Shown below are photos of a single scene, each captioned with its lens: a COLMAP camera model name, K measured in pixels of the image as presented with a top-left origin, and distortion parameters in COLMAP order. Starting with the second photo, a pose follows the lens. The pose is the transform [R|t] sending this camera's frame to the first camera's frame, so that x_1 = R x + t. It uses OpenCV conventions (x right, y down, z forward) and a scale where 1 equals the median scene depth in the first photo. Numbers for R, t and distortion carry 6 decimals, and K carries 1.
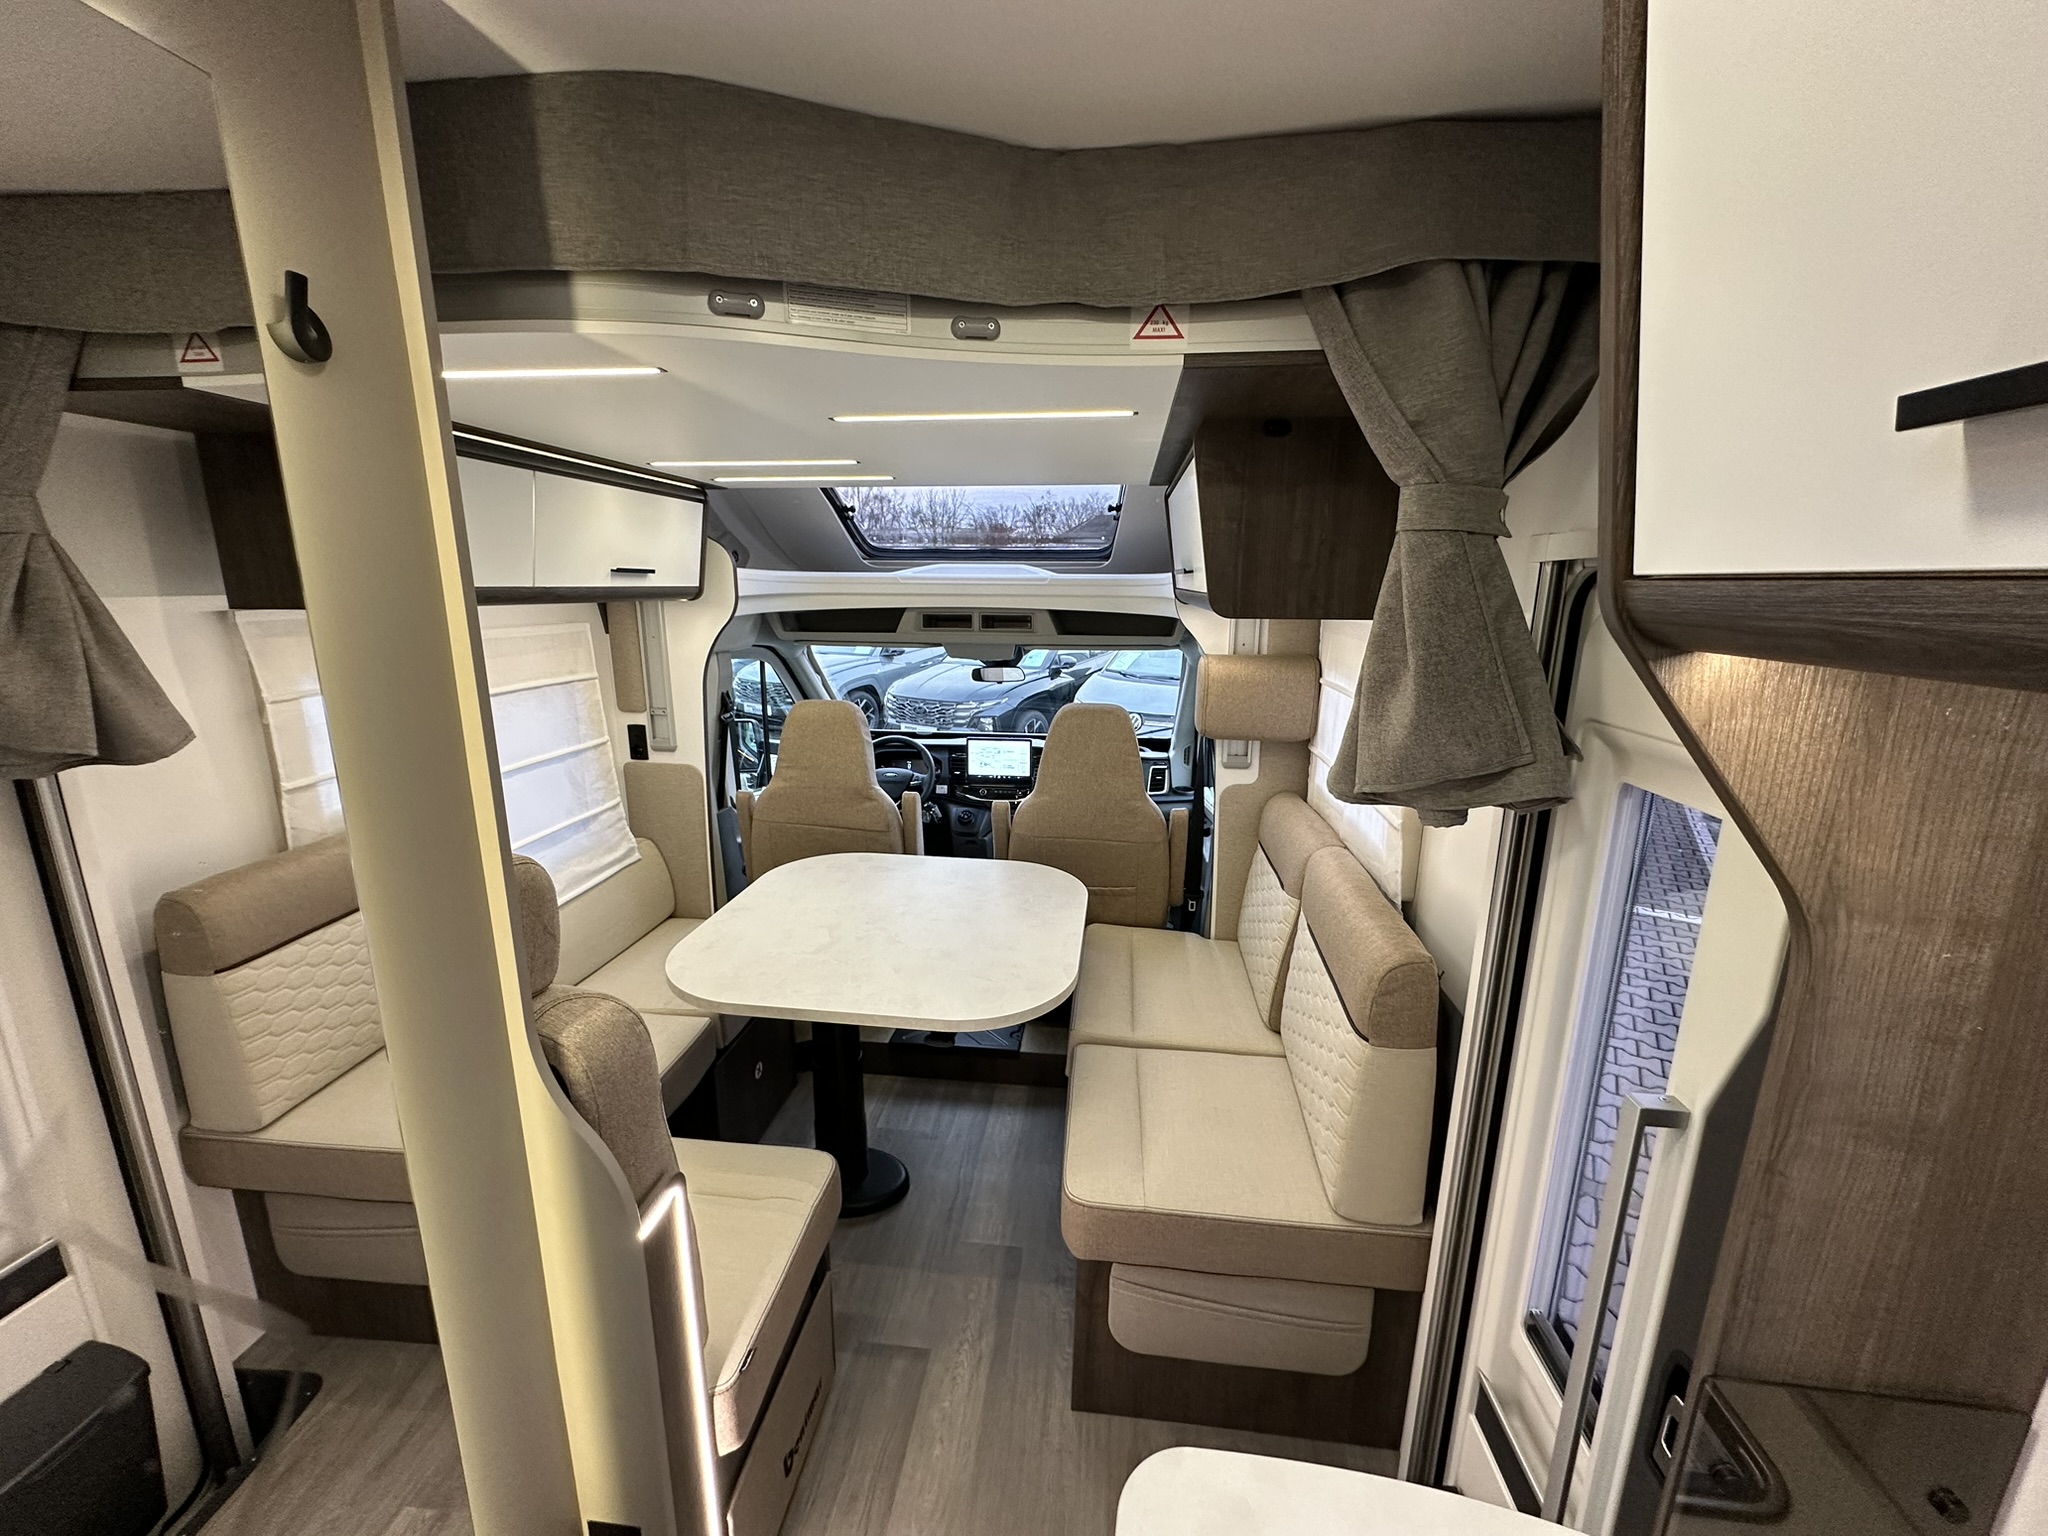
lens RADIAL K [[817.3, 0, 1033.6], [0, 817.3, 766.7], [0, 0, 1]] dist [0.001053, -0.000337]
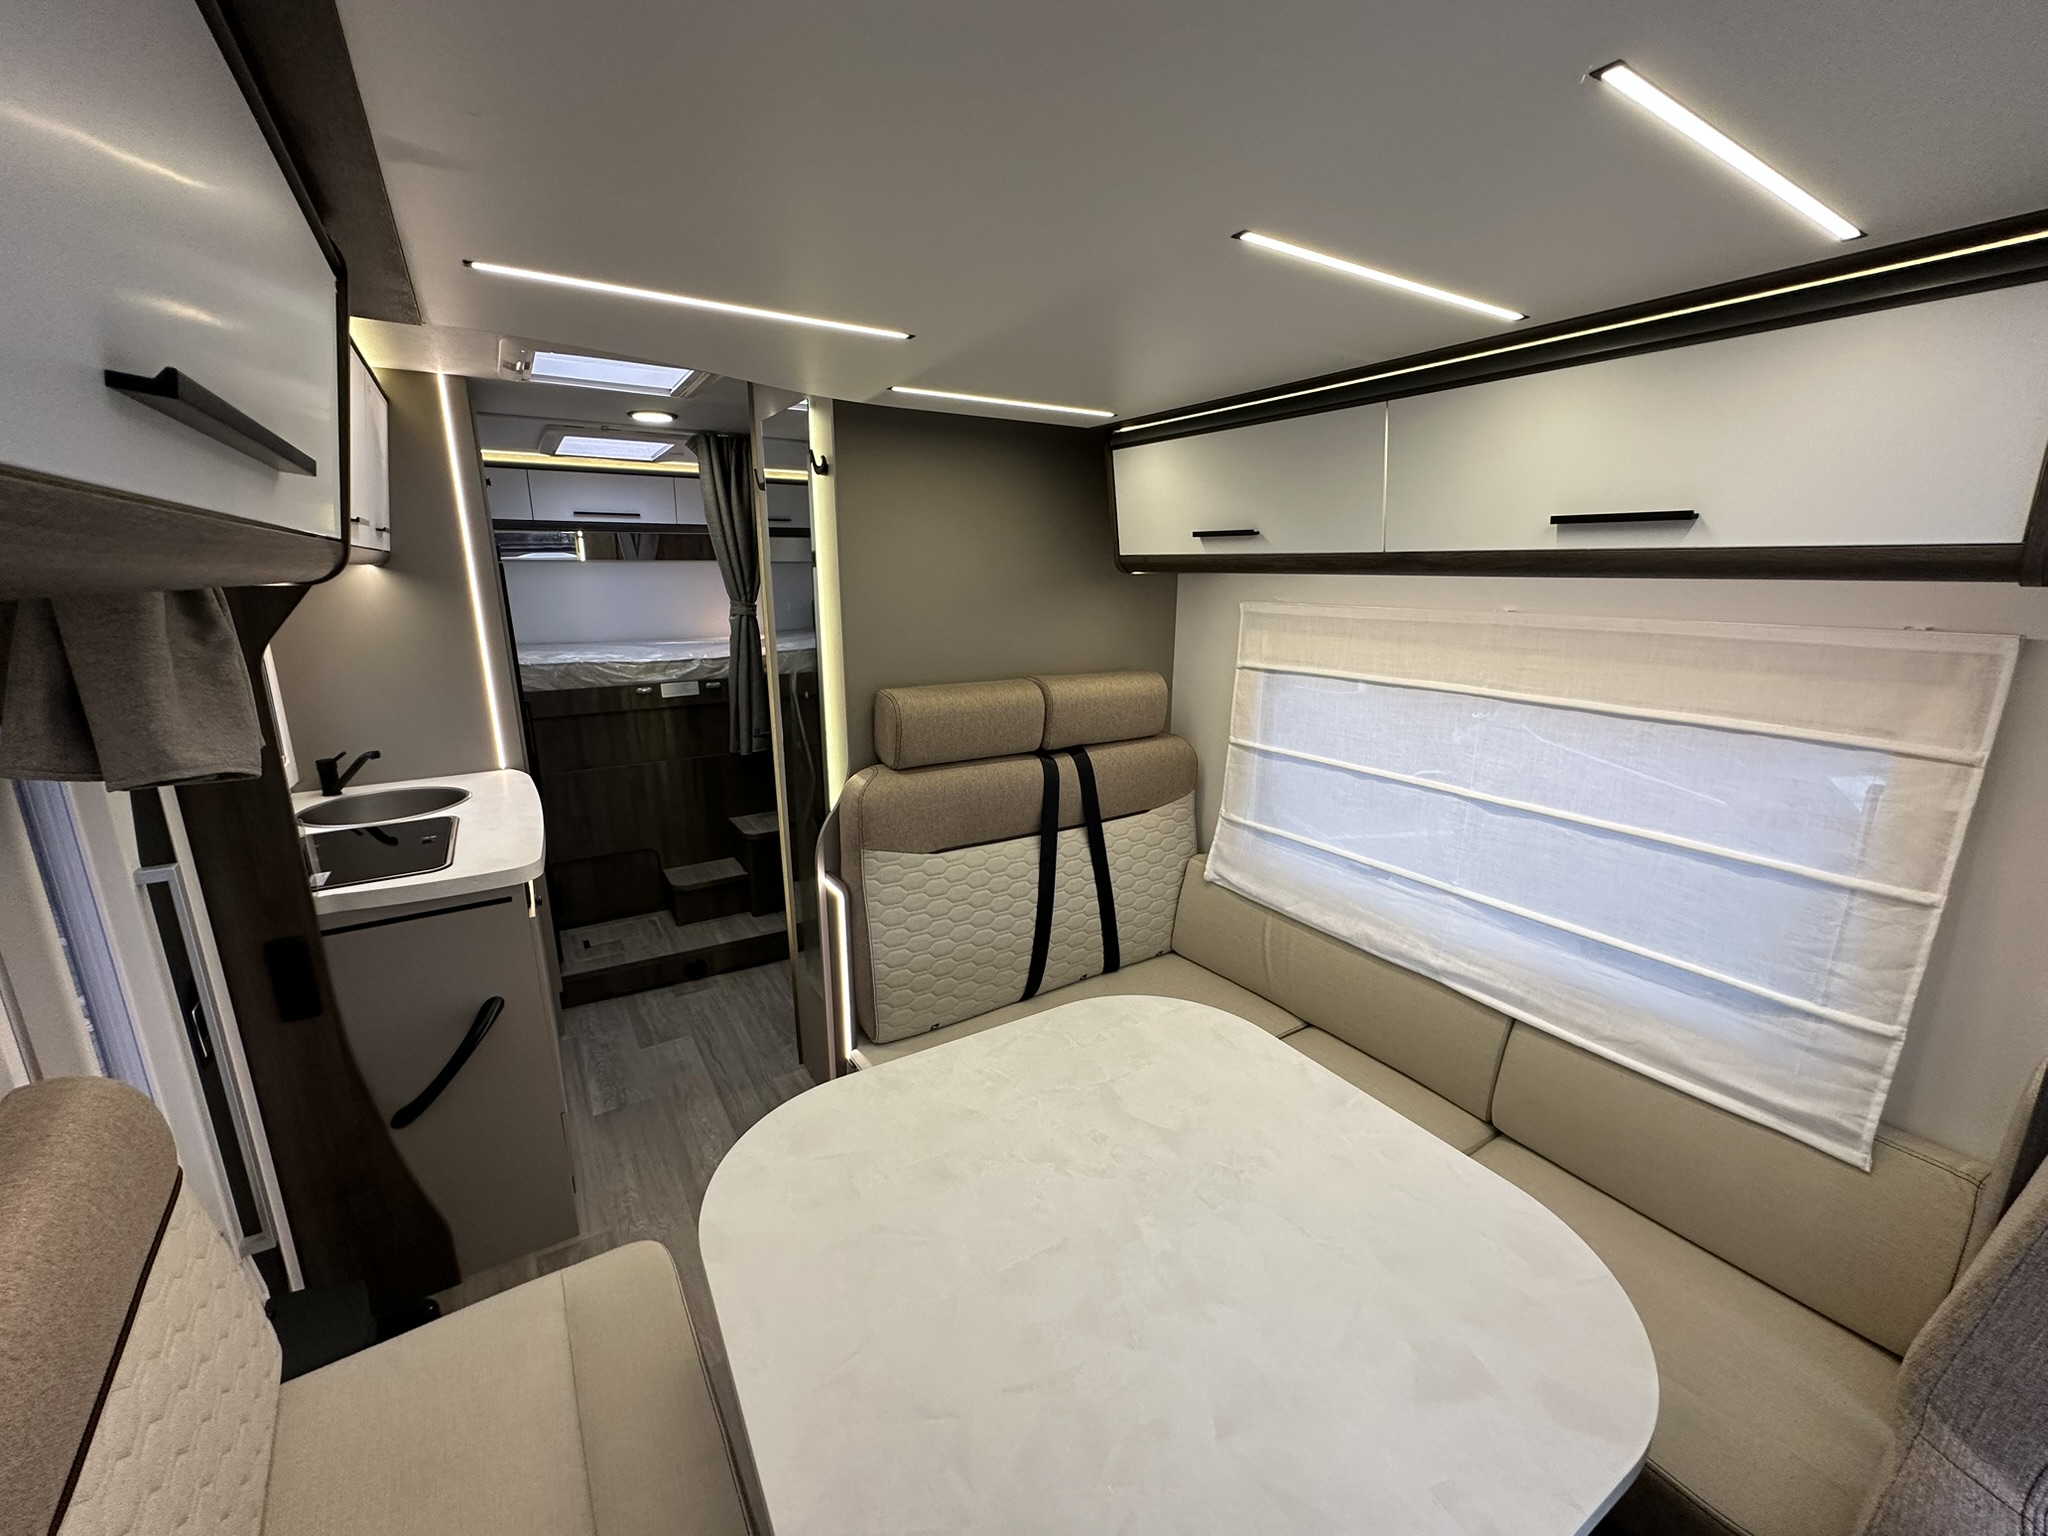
lens RADIAL K [[817.3, 0, 1017.8], [0, 817.3, 766.8], [0, 0, 1]] dist [0.001053, -0.000337]
pose [[-0.786245, 0.138618, -0.602166, 0.123085], [-0.141331, 0.908338, 0.393634, -0.206266], [0.601536, 0.394597, -0.694585, 0.998051]]
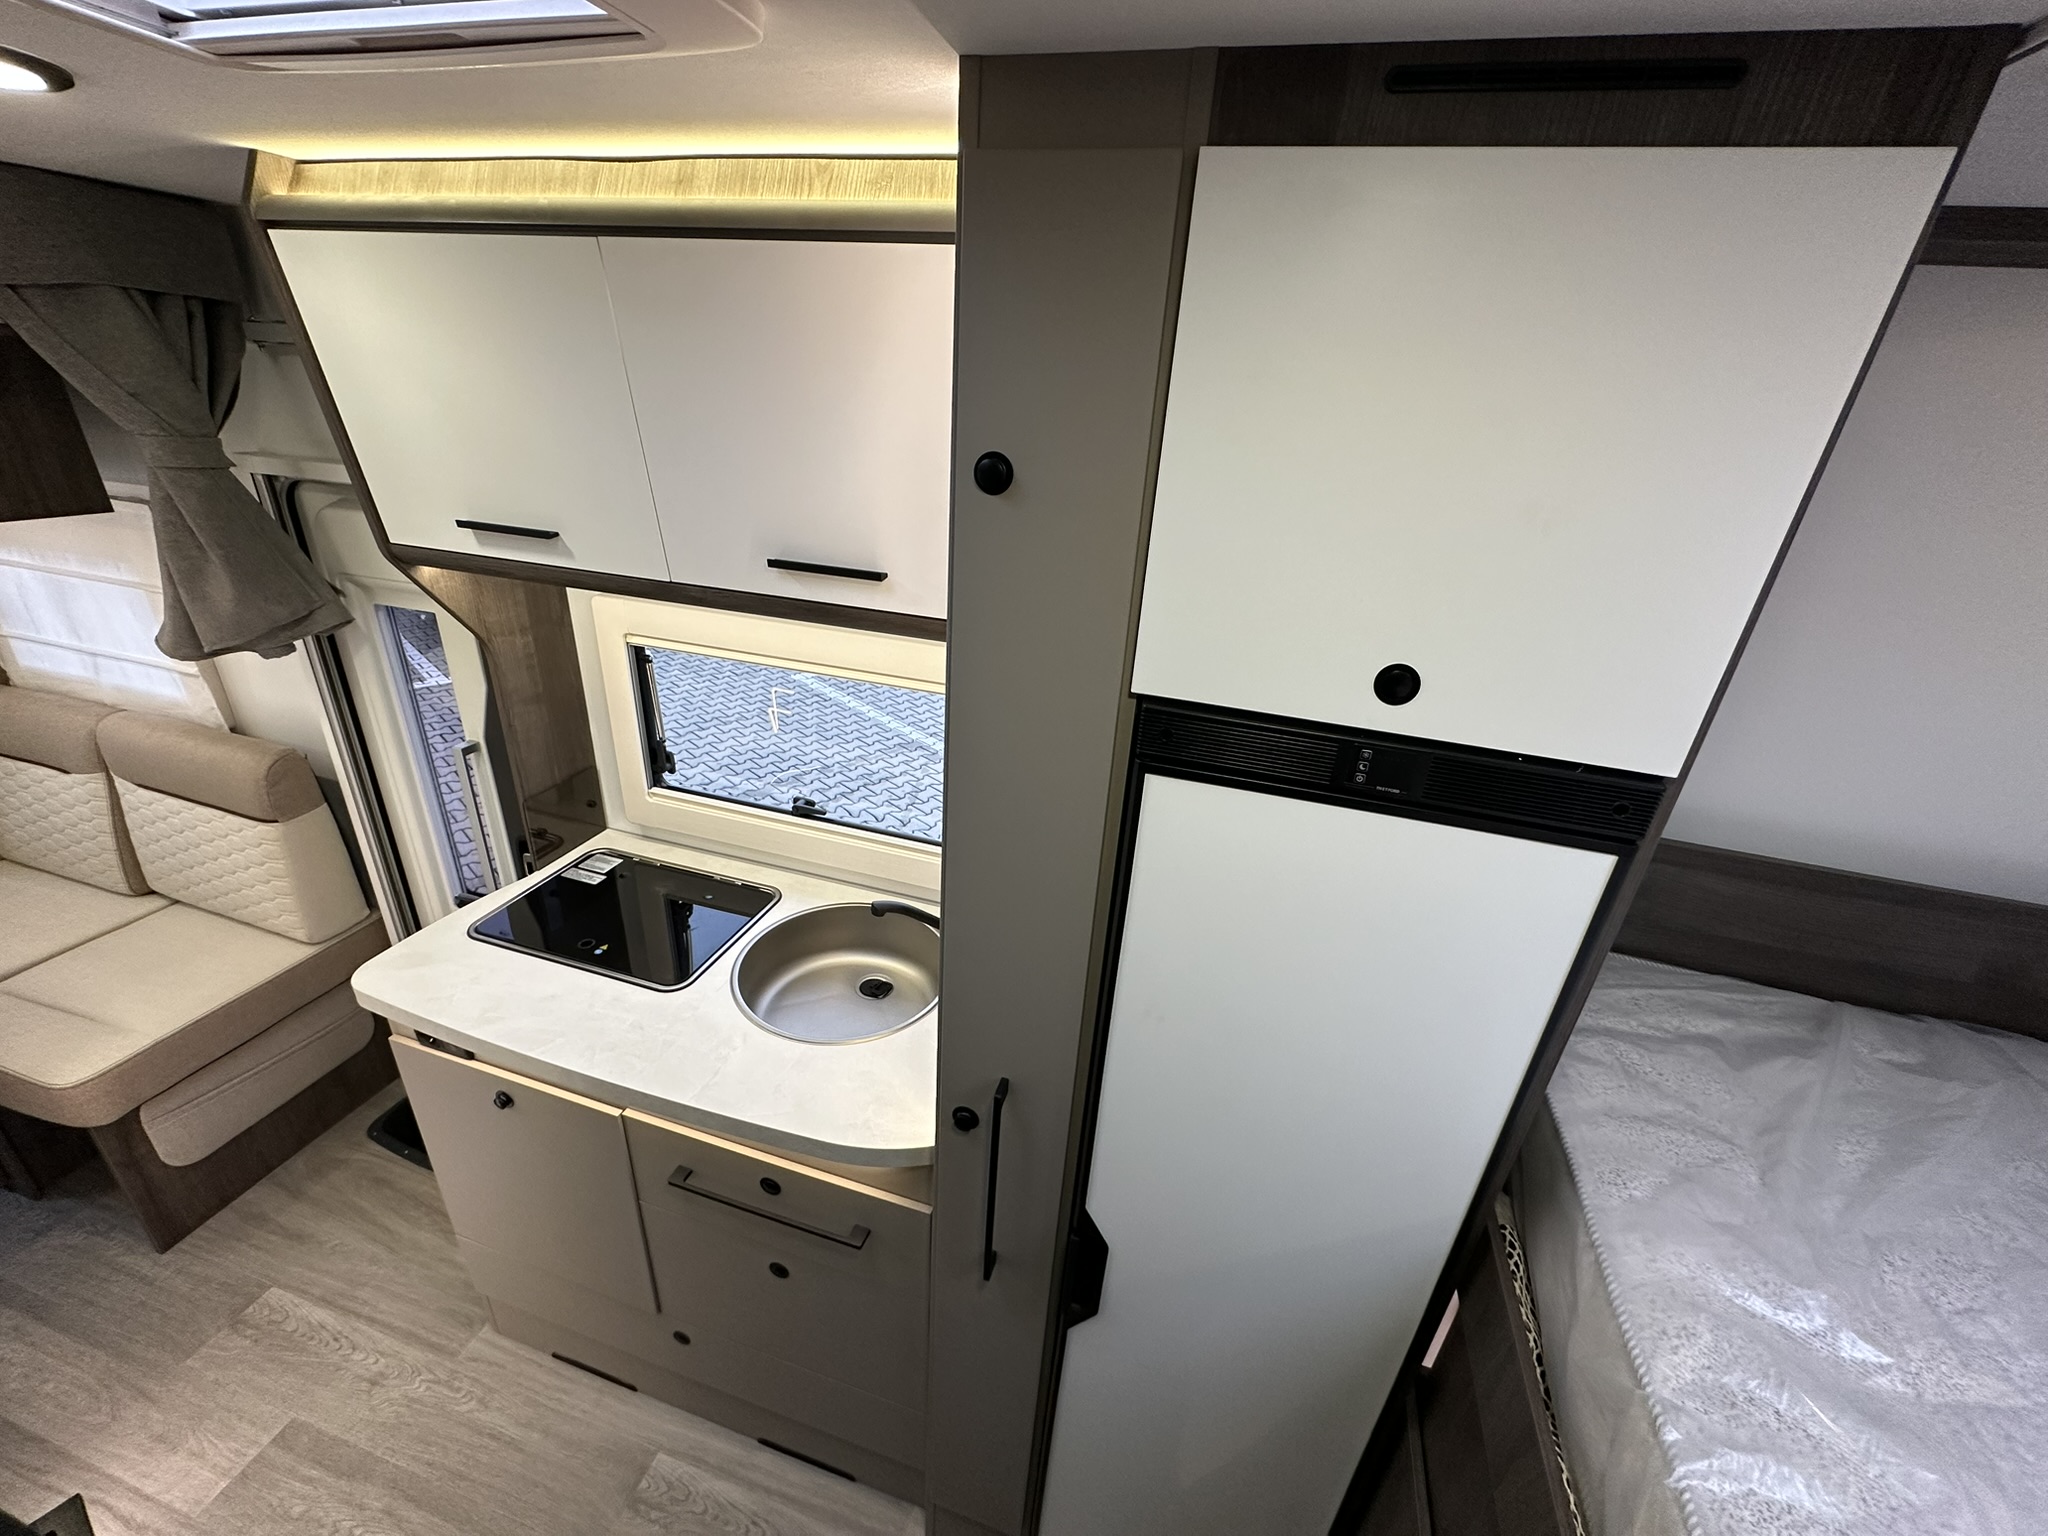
lens RADIAL K [[817.3, 0, 1027.0], [0, 817.3, 769.4], [0, 0, 1]] dist [0.001053, -0.000337]
pose [[0.182670, -0.410566, 0.893346, -0.321443], [0.159546, 0.908970, 0.385123, -0.046776], [-0.970143, 0.072179, 0.231546, -0.327907]]
